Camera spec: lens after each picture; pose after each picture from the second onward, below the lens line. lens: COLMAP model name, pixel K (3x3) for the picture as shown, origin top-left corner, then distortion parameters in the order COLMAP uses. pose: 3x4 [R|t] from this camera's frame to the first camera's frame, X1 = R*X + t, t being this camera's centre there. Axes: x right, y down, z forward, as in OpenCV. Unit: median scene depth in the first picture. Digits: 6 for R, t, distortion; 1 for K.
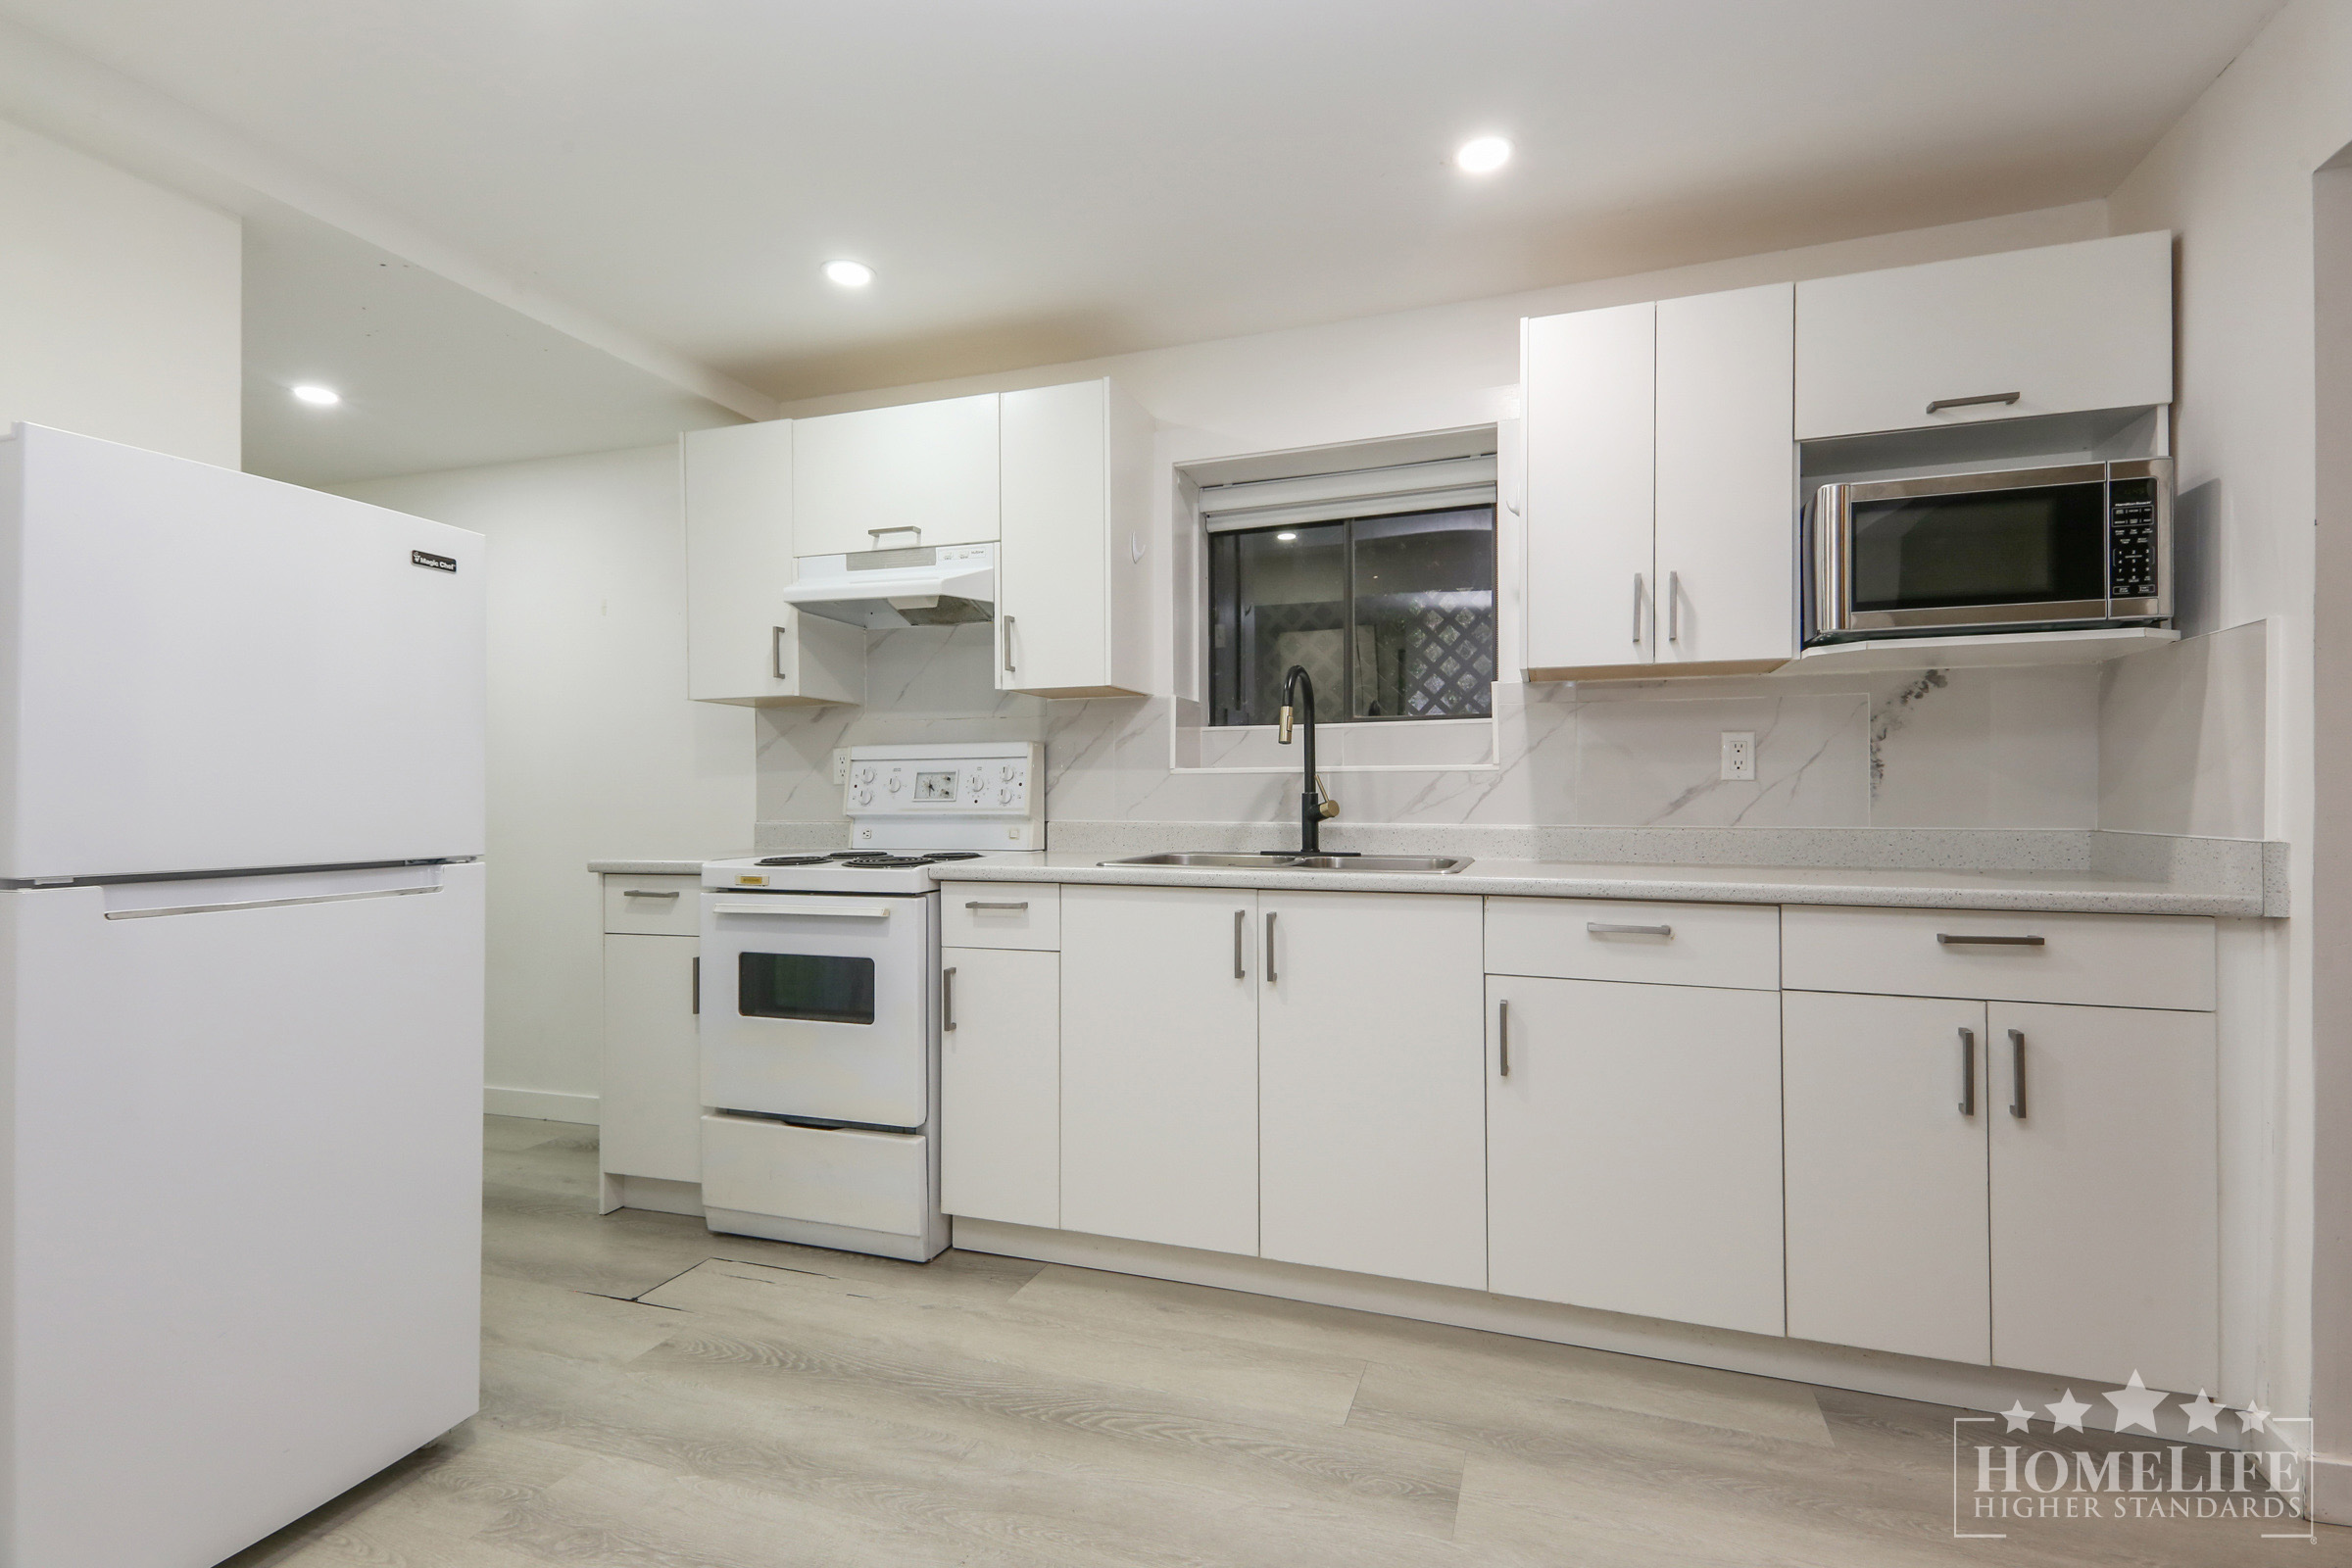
lens RADIAL K [[1105.1, 0, 1168.3], [0, 1105.1, 782.1], [0, 0, 1]] dist [0.029590, -0.004702]
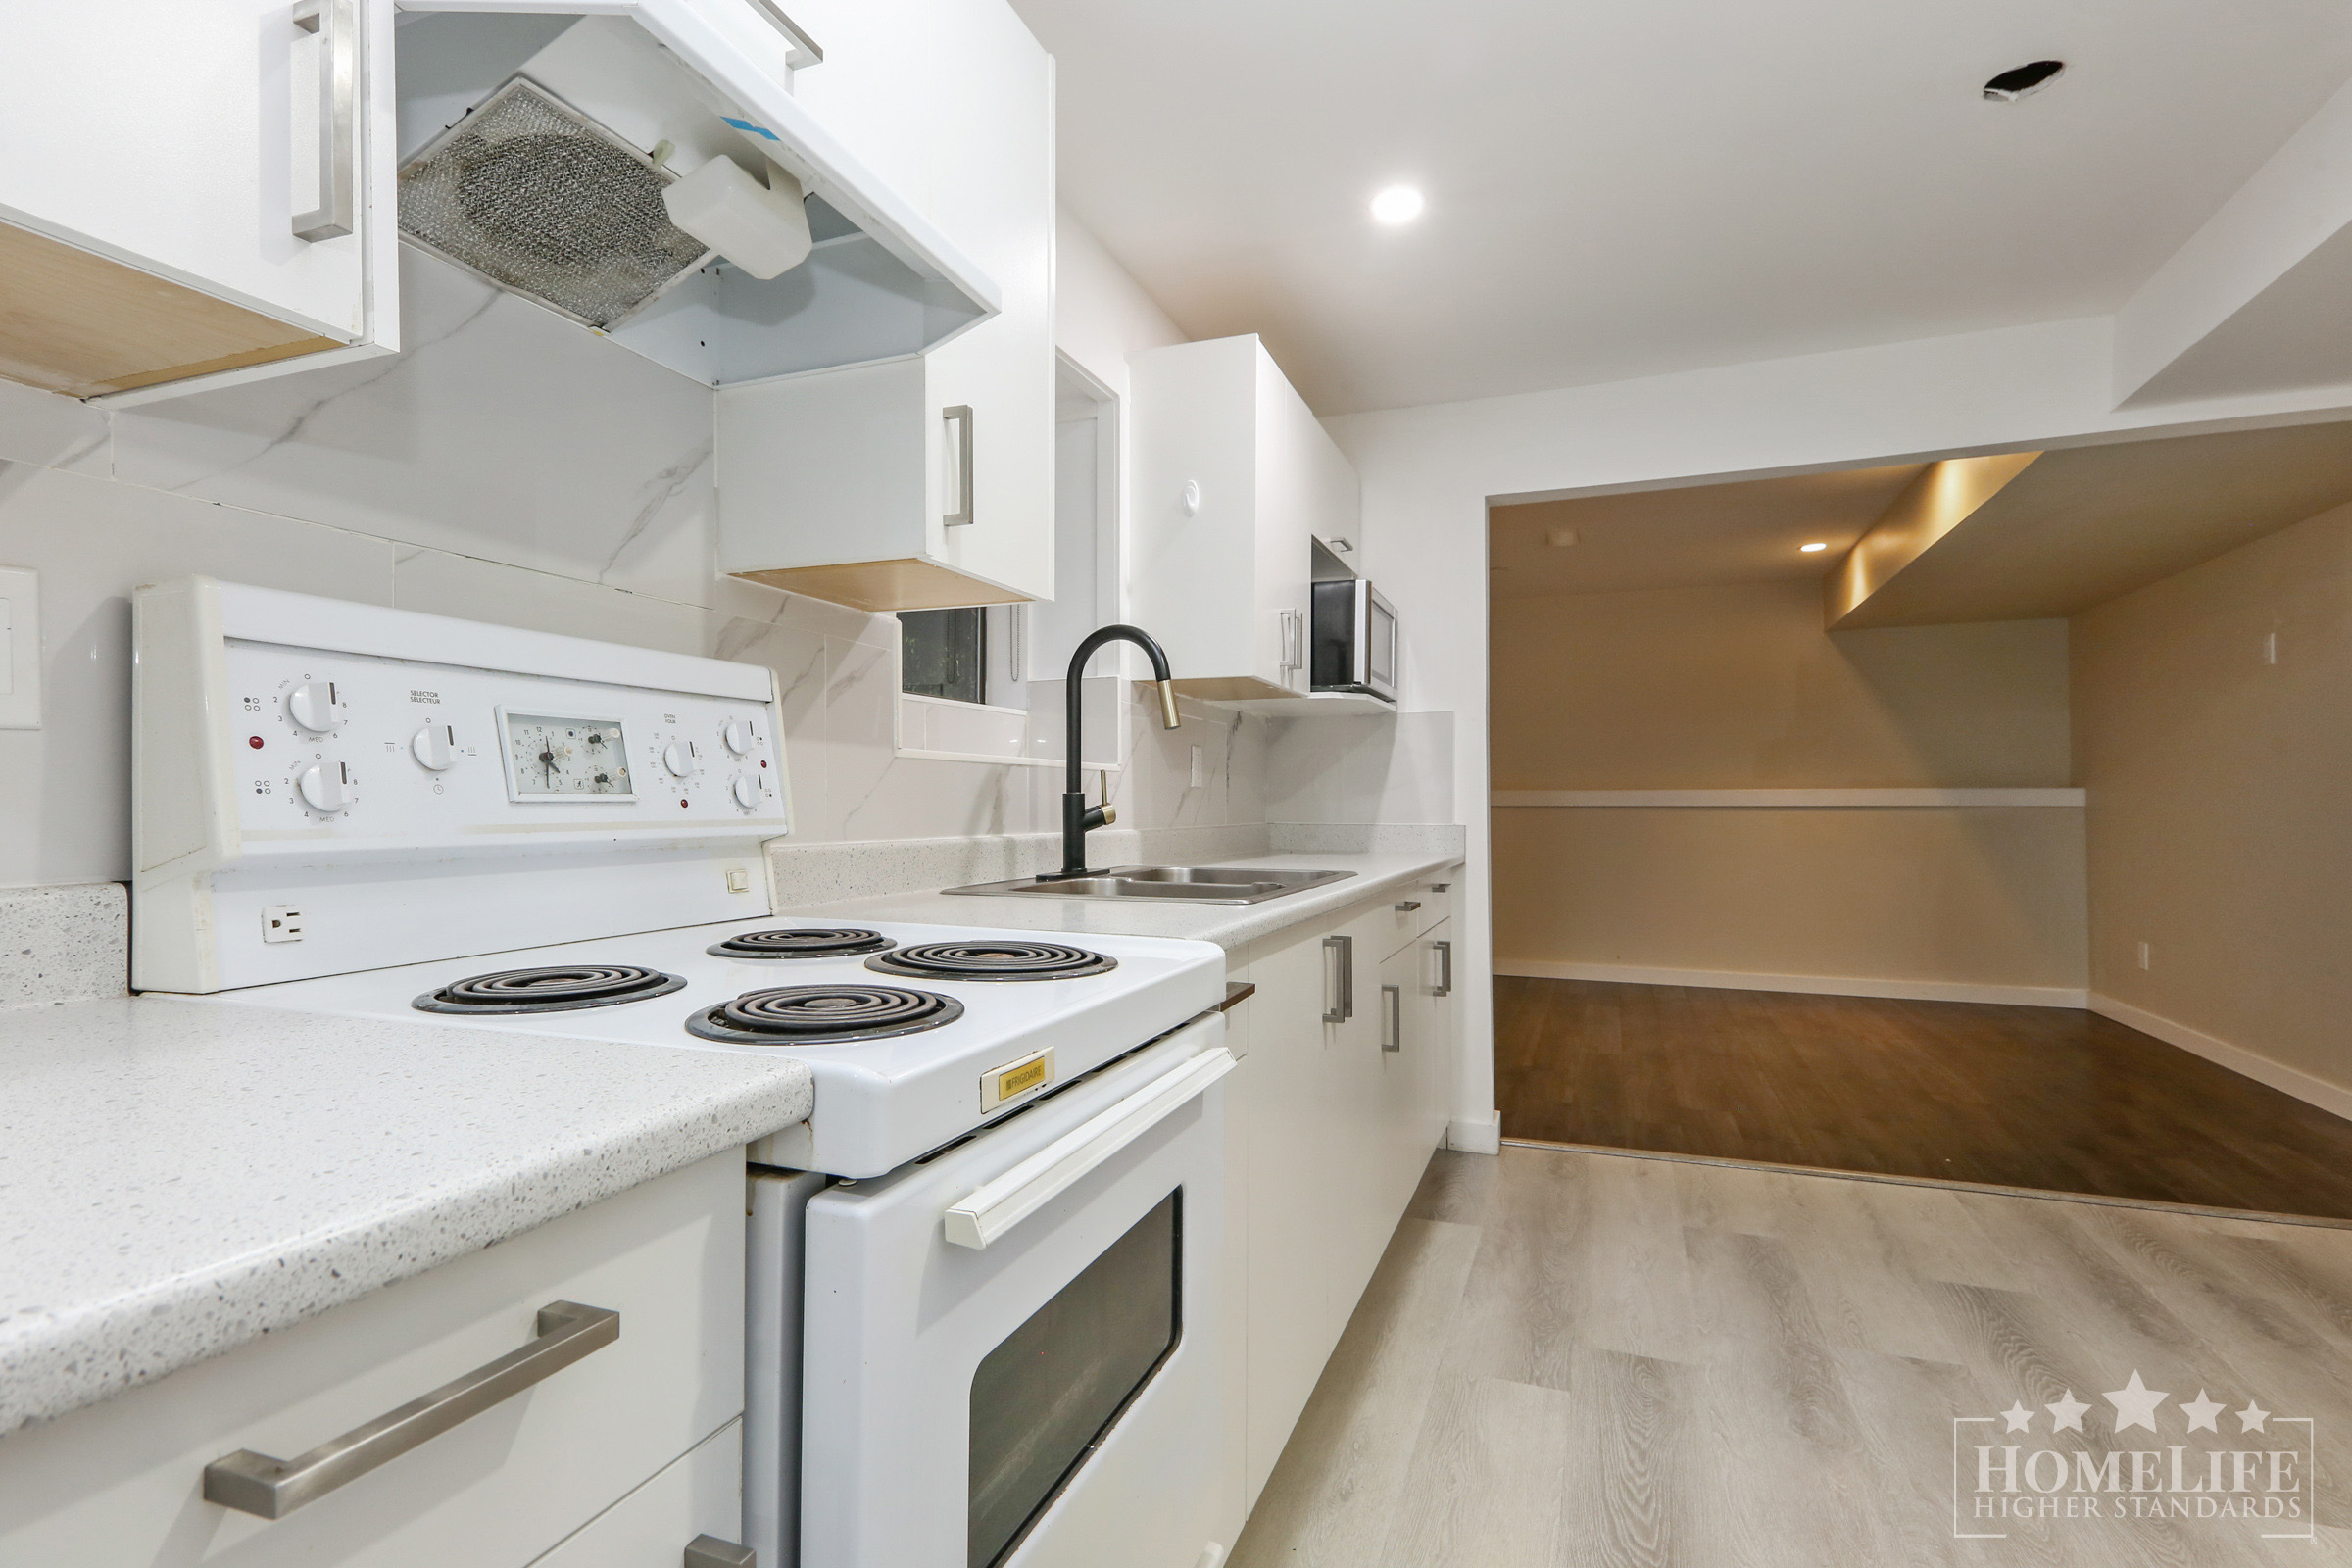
lens RADIAL K [[1105.1, 0, 1198.1], [0, 1105.1, 795.8], [0, 0, 1]] dist [0.029590, -0.004702]
pose [[0.025127, 0.010483, 0.999629, -0.678920], [-0.016148, 0.999819, -0.010079, 0.019138], [-0.999554, -0.015889, 0.025291, 0.984513]]
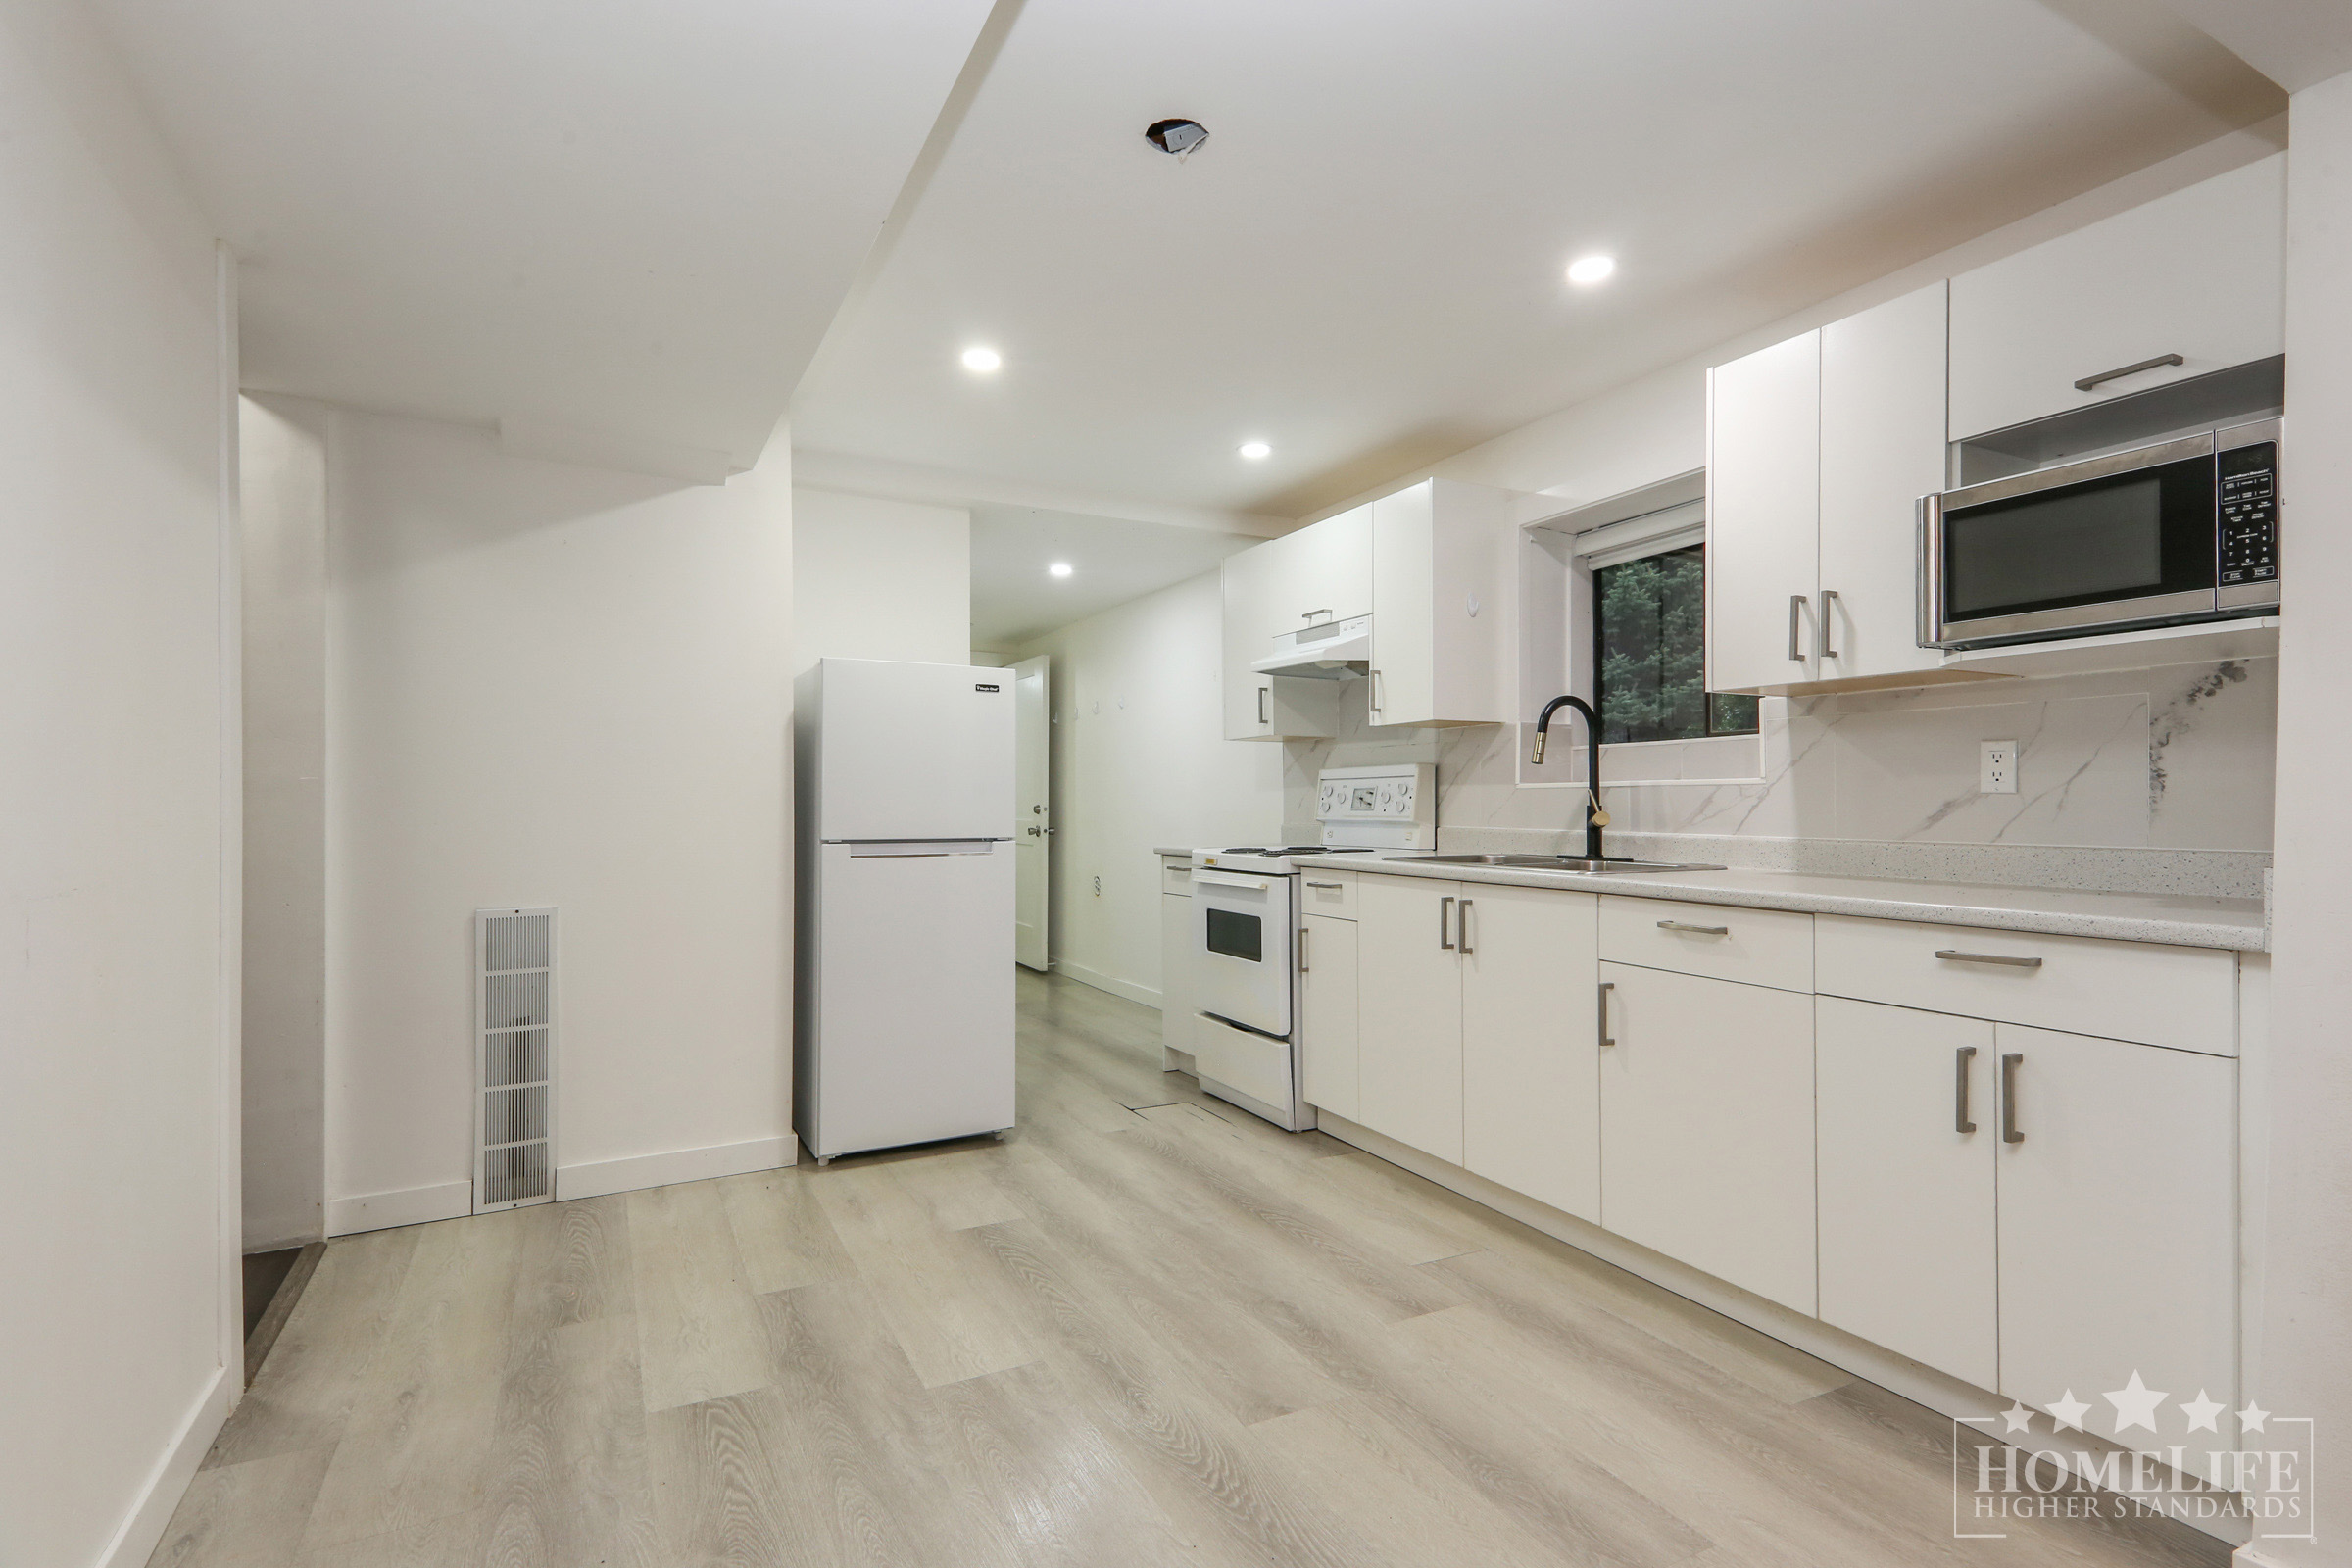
lens RADIAL K [[1105.1, 0, 1183.9], [0, 1105.1, 792.1], [0, 0, 1]] dist [0.029590, -0.004702]
pose [[0.737483, -0.004986, -0.675348, 0.646779], [0.007471, 0.999972, 0.000776, -0.008213], [0.675325, -0.005618, 0.737499, -0.145964]]
